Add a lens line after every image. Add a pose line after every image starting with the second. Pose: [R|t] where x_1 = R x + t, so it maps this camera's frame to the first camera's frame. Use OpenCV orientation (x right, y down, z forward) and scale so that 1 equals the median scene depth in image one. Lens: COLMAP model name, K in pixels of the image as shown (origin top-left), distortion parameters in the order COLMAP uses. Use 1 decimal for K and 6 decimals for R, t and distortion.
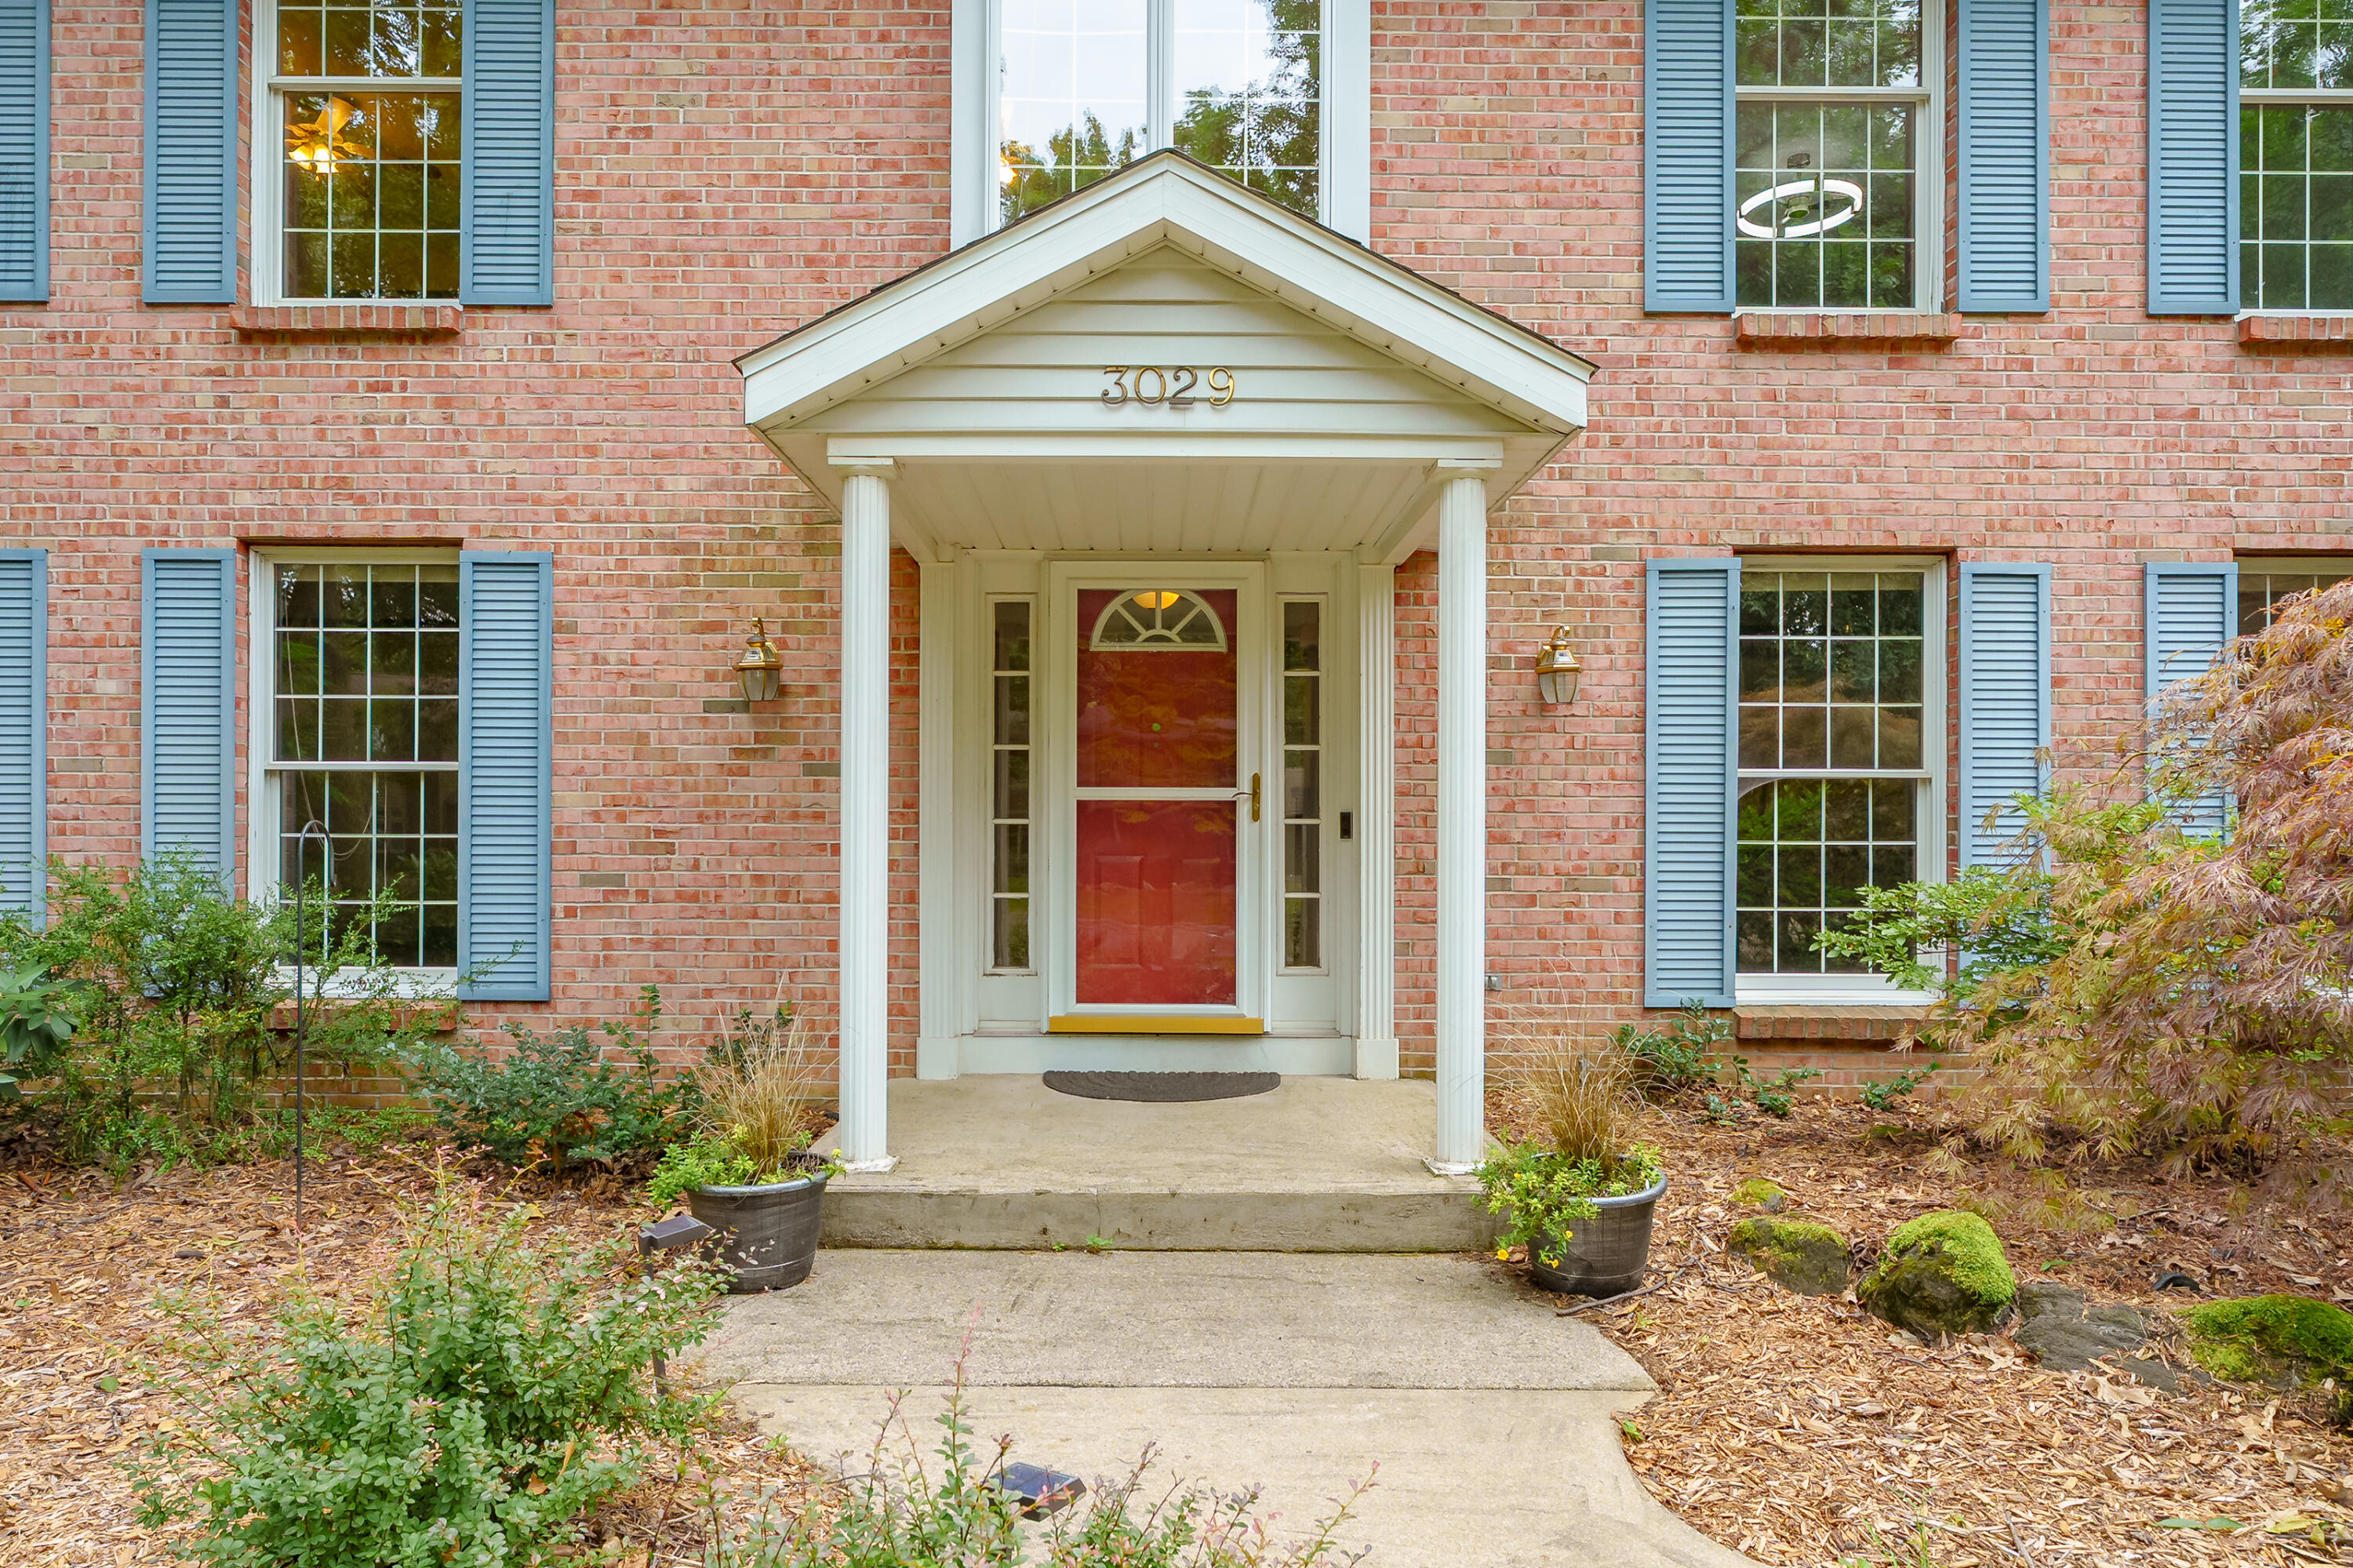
lens RADIAL K [[1351.1, 0, 1179.0], [0, 1351.1, 810.9], [0, 0, 1]] dist [0.004195, 0.000762]
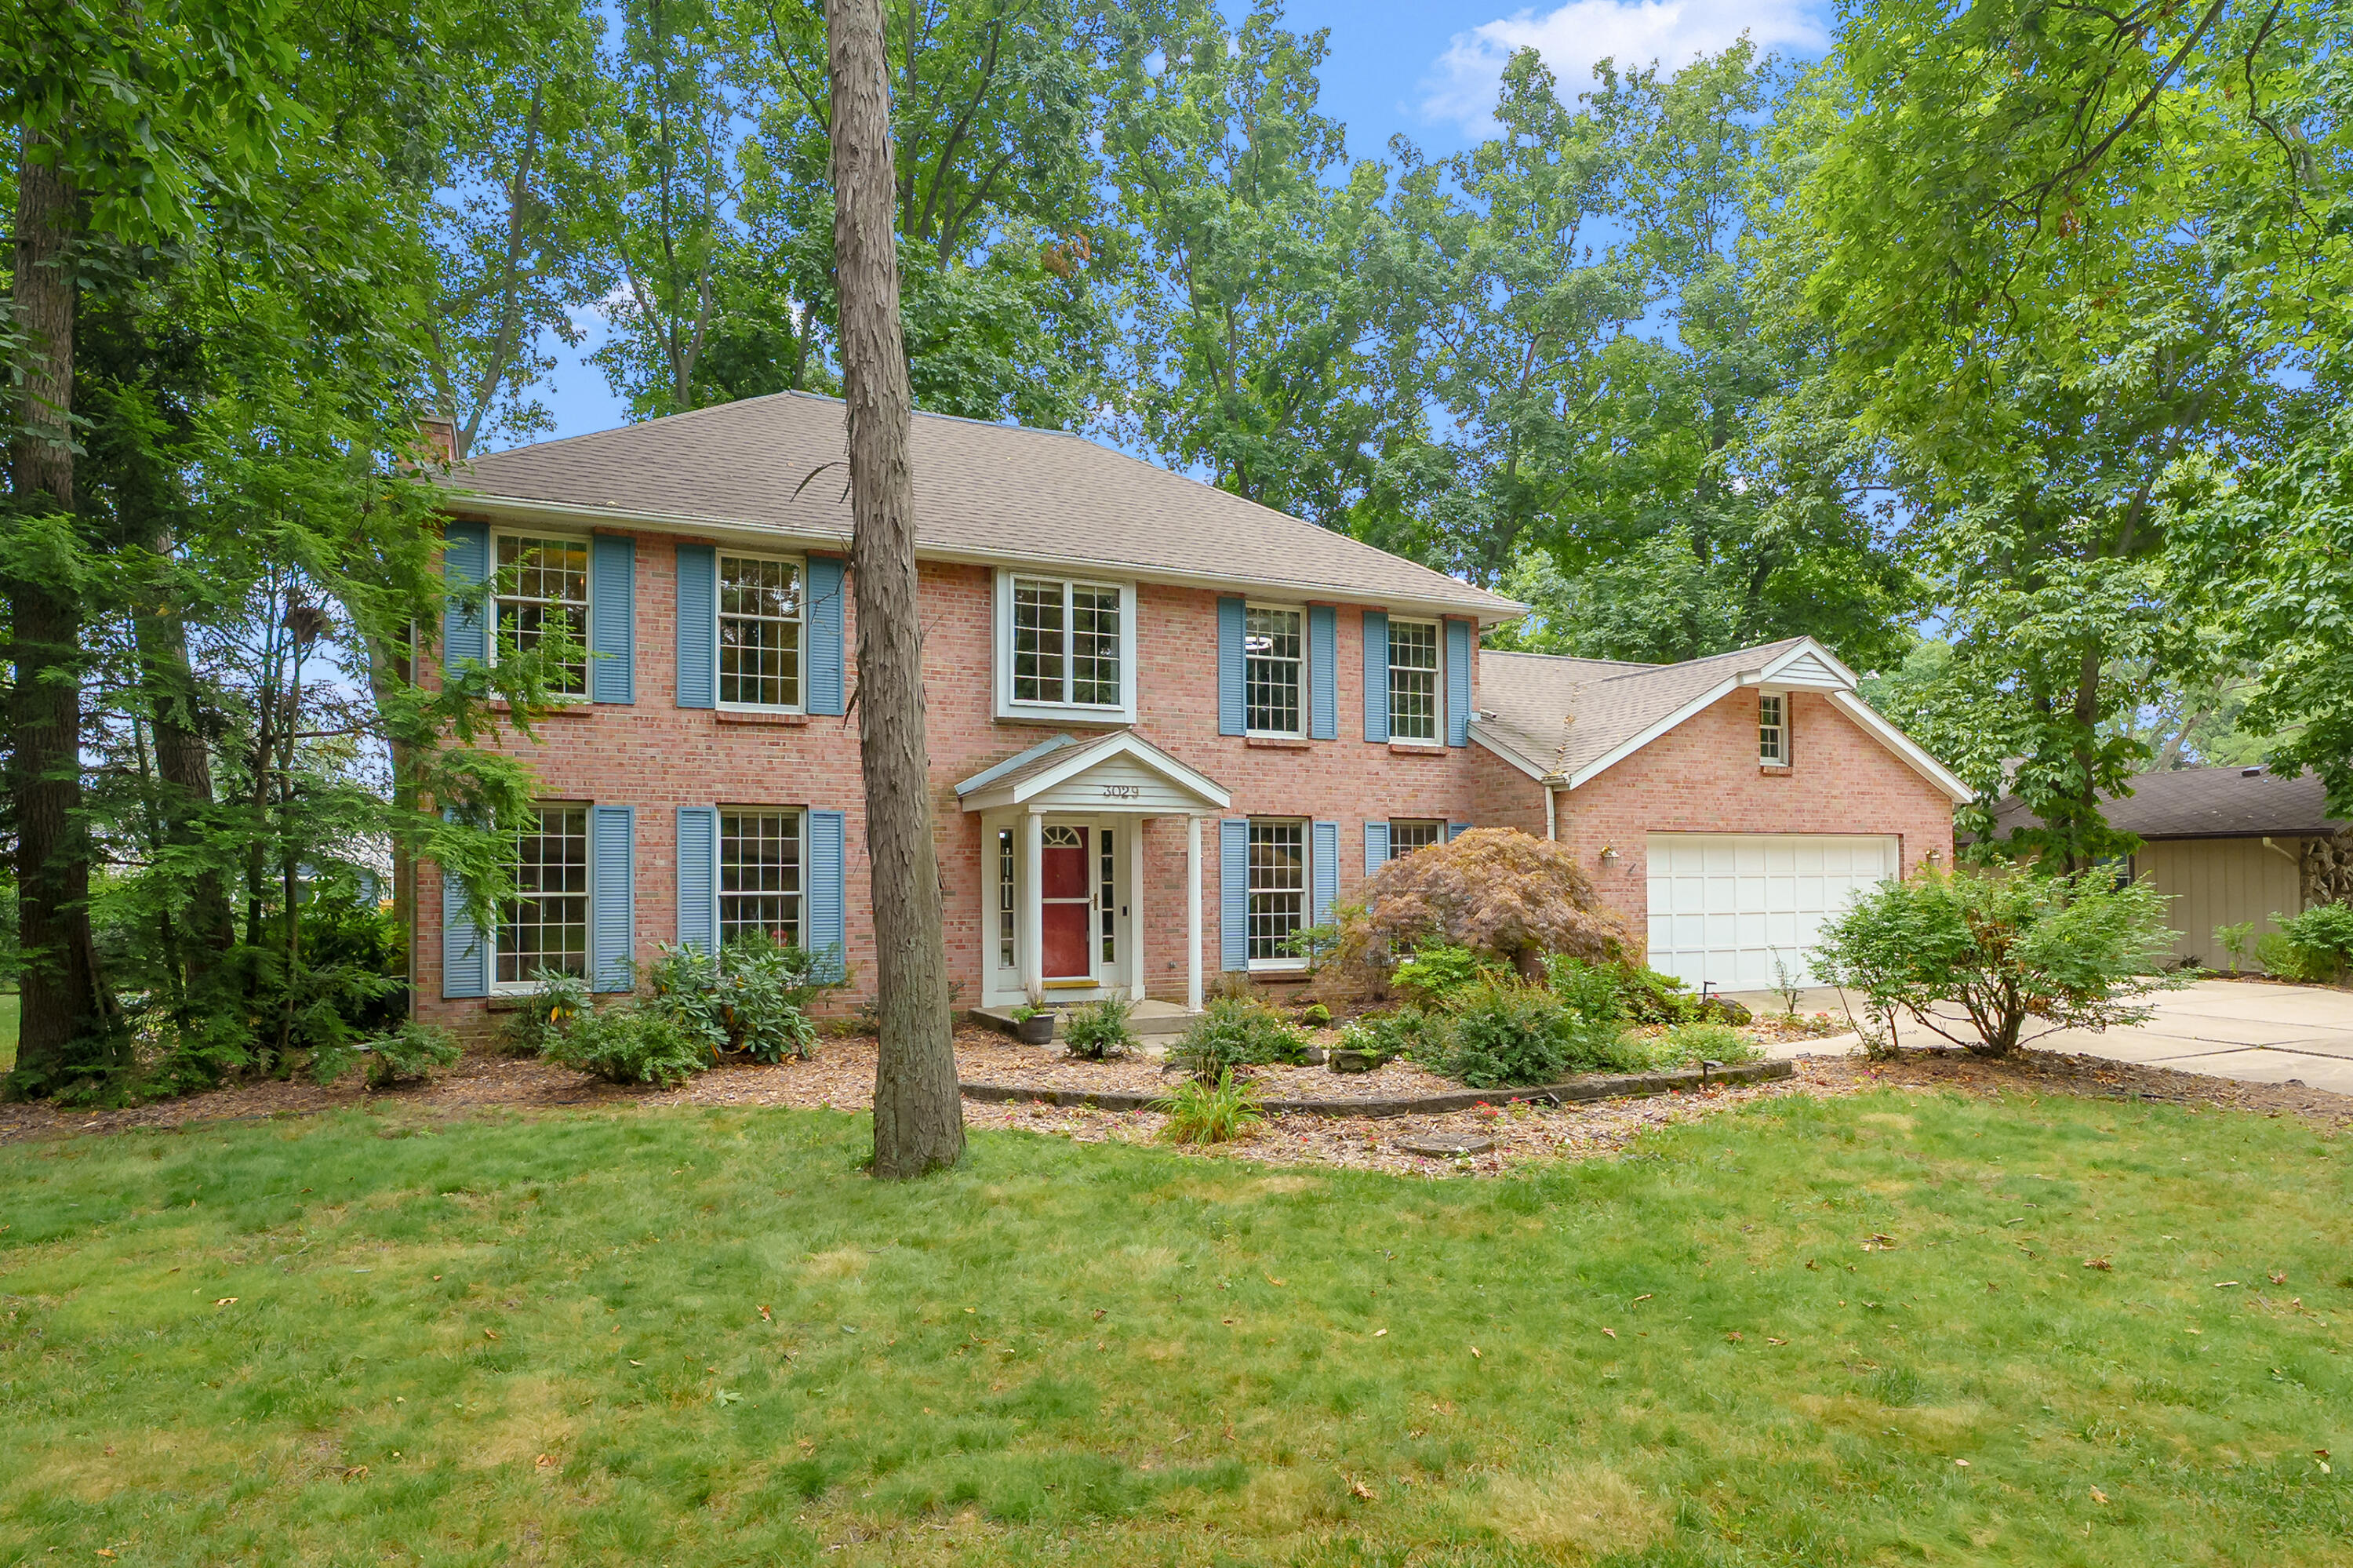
lens RADIAL K [[1194.2, 0, 1176.5], [0, 1194.2, 784.0], [0, 0, 1]] dist [0.000923, 0.000066]
pose [[0.911903, 0.028061, 0.409444, -0.801072], [-0.001519, 0.997884, -0.065006, -0.091582], [-0.410402, 0.058657, 0.910016, -1.317644]]
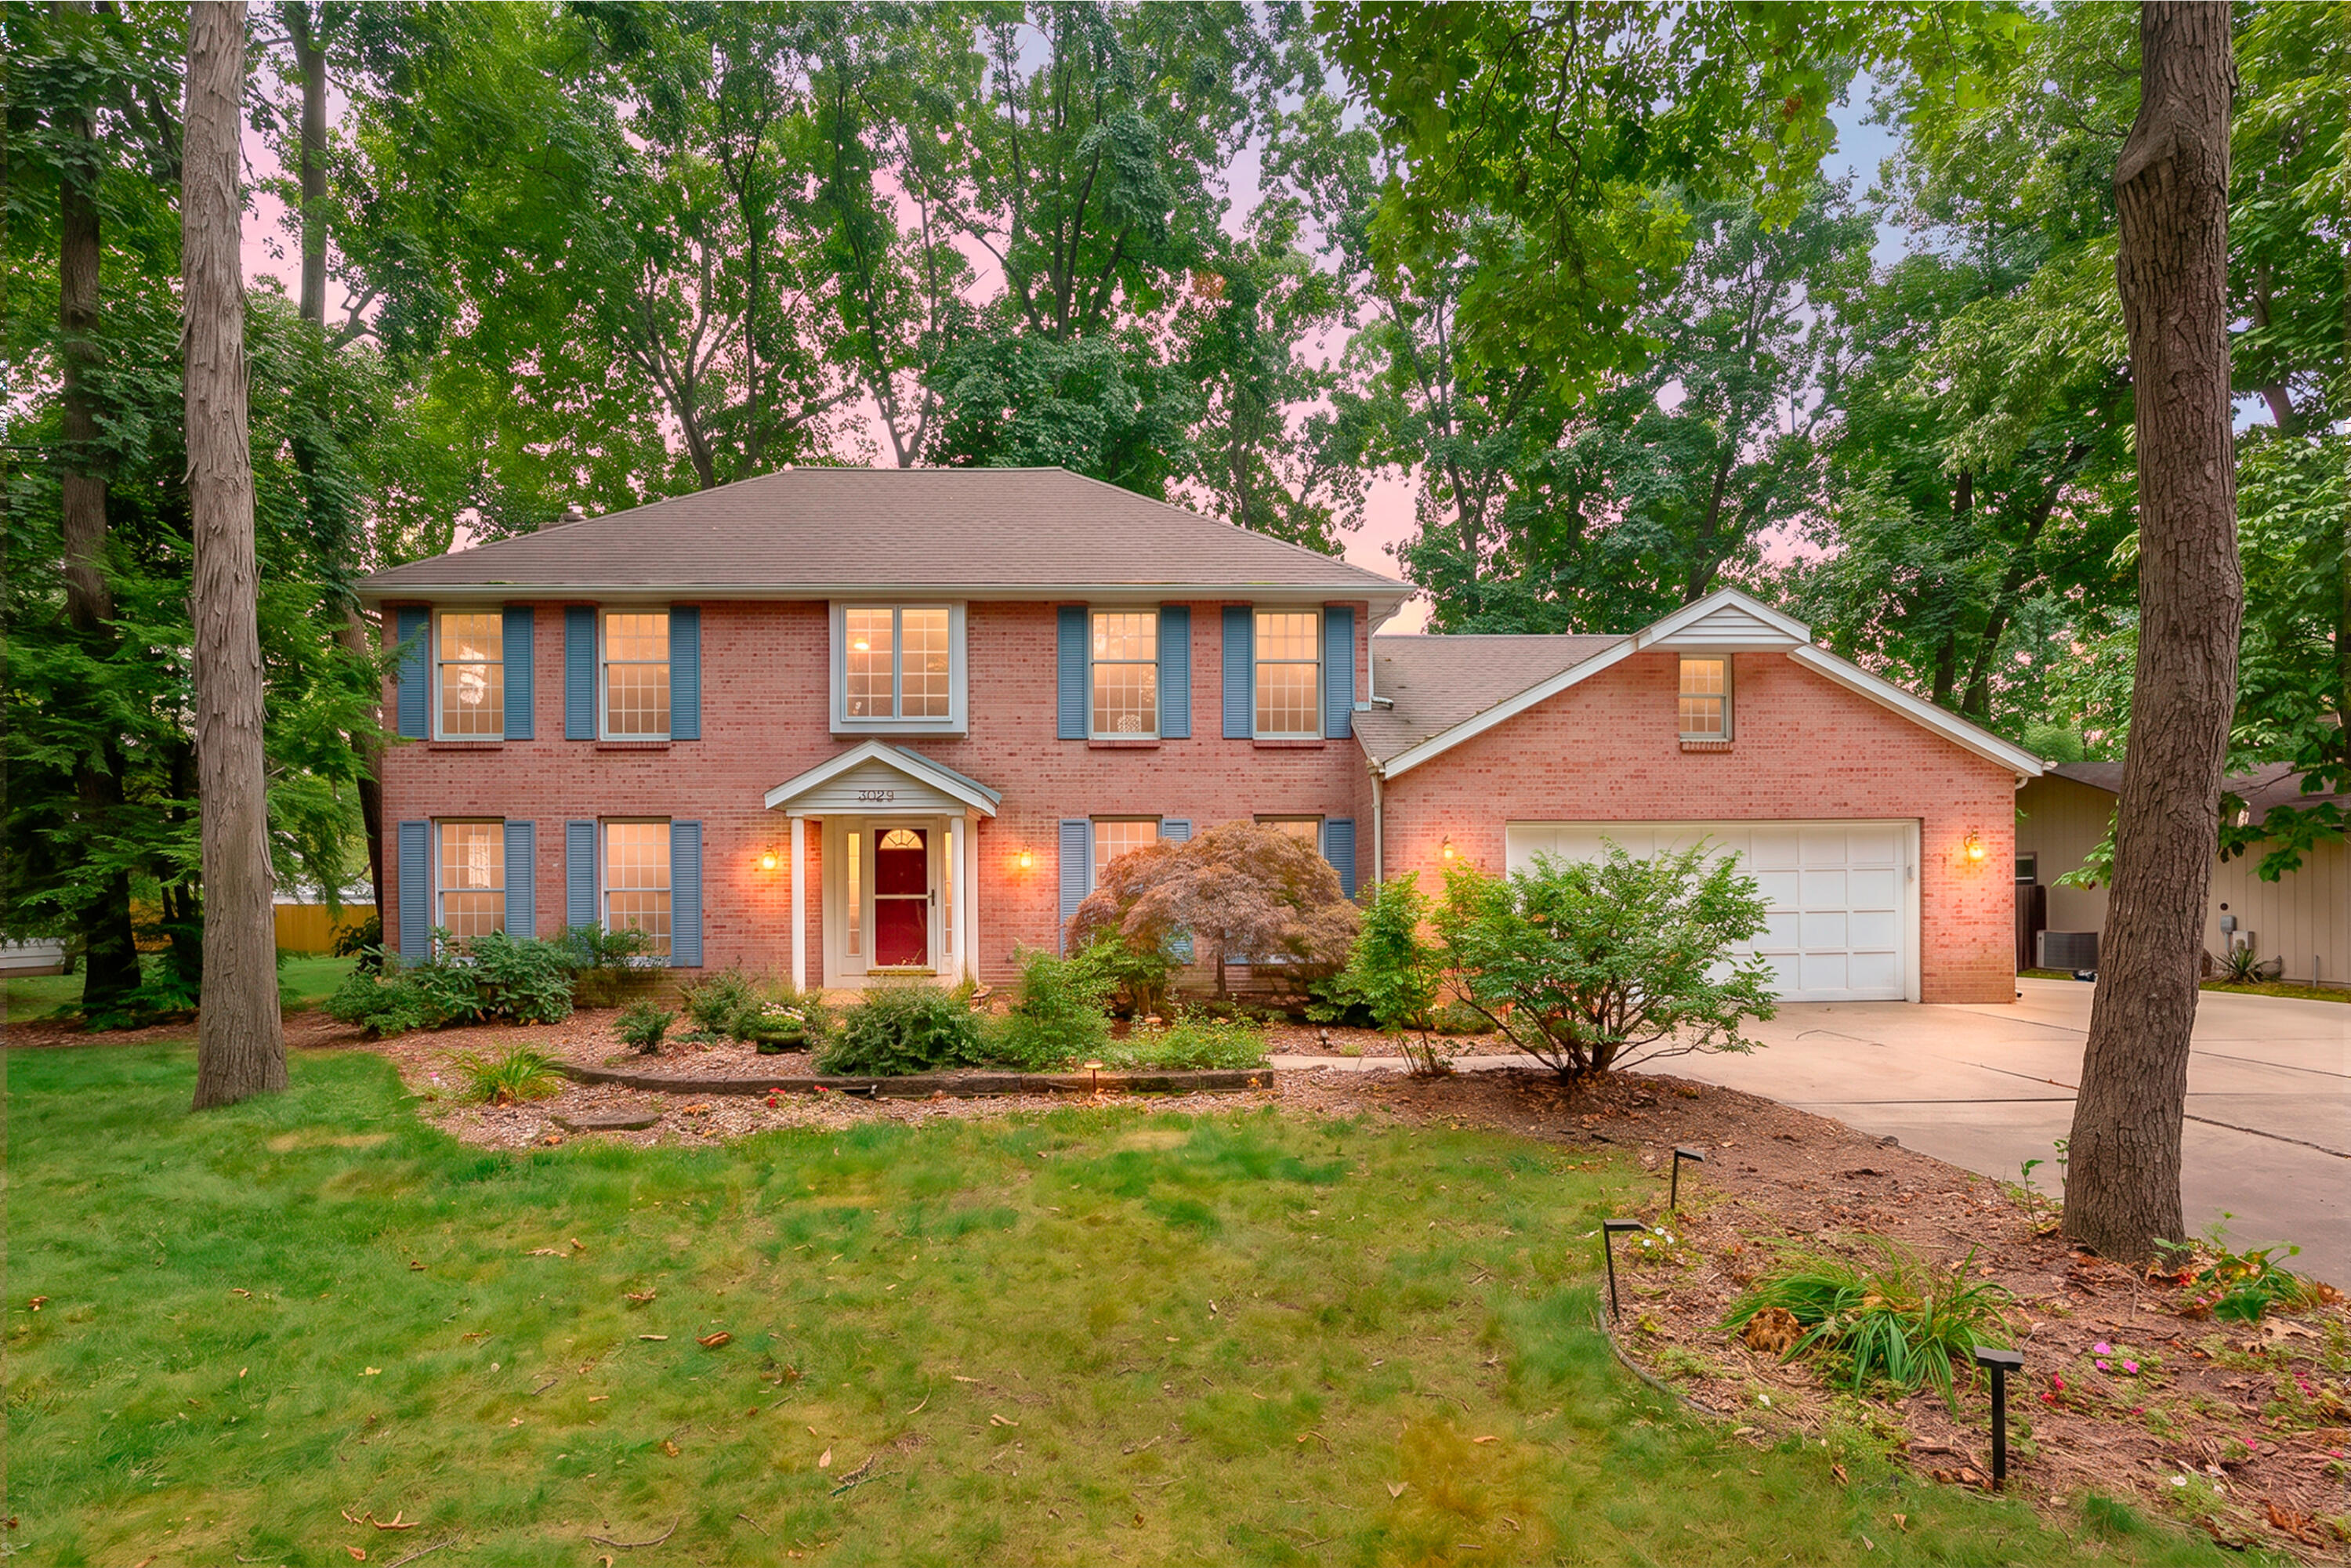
lens RADIAL K [[1083.7, 0, 1177.3], [0, 1083.7, 880.3], [0, 0, 1]] dist [-0.001099, -0.000150]
pose [[0.998915, -0.007372, 0.045986, 0.488420], [0.007015, 0.999944, 0.007933, -0.064026], [-0.046042, -0.007602, 0.998911, -1.469620]]
